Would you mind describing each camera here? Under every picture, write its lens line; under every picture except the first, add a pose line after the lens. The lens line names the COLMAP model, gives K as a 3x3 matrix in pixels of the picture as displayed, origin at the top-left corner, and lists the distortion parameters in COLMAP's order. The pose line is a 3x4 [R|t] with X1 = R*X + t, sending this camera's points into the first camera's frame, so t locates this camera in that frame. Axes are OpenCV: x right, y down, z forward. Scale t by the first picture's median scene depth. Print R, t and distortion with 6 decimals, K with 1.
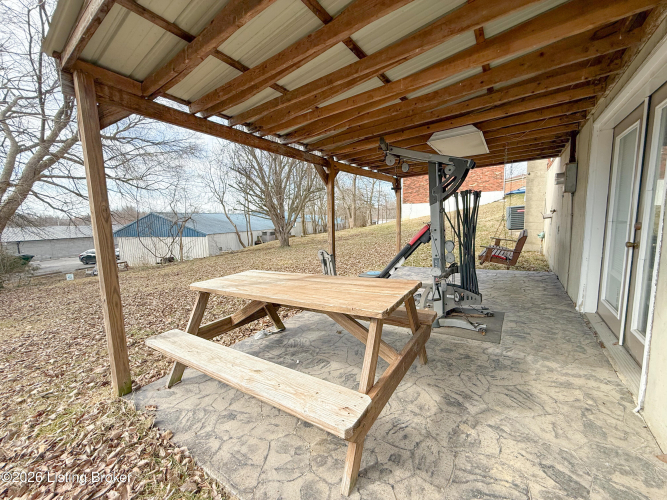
lens RADIAL K [[263.4, 0, 329.8], [0, 263.4, 249.6], [0, 0, 1]] dist [-0.000110, -0.000085]
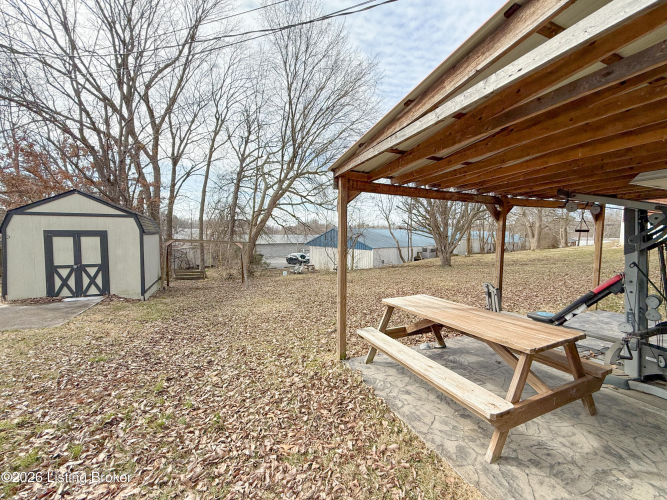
lens RADIAL K [[263.4, 0, 333.0], [0, 263.4, 251.1], [0, 0, 1]] dist [-0.000110, -0.000085]
pose [[0.838984, 0.067878, -0.539907, 0.017906], [-0.091471, 0.995663, -0.016963, -0.067834], [0.536414, 0.063618, 0.841554, -0.324468]]
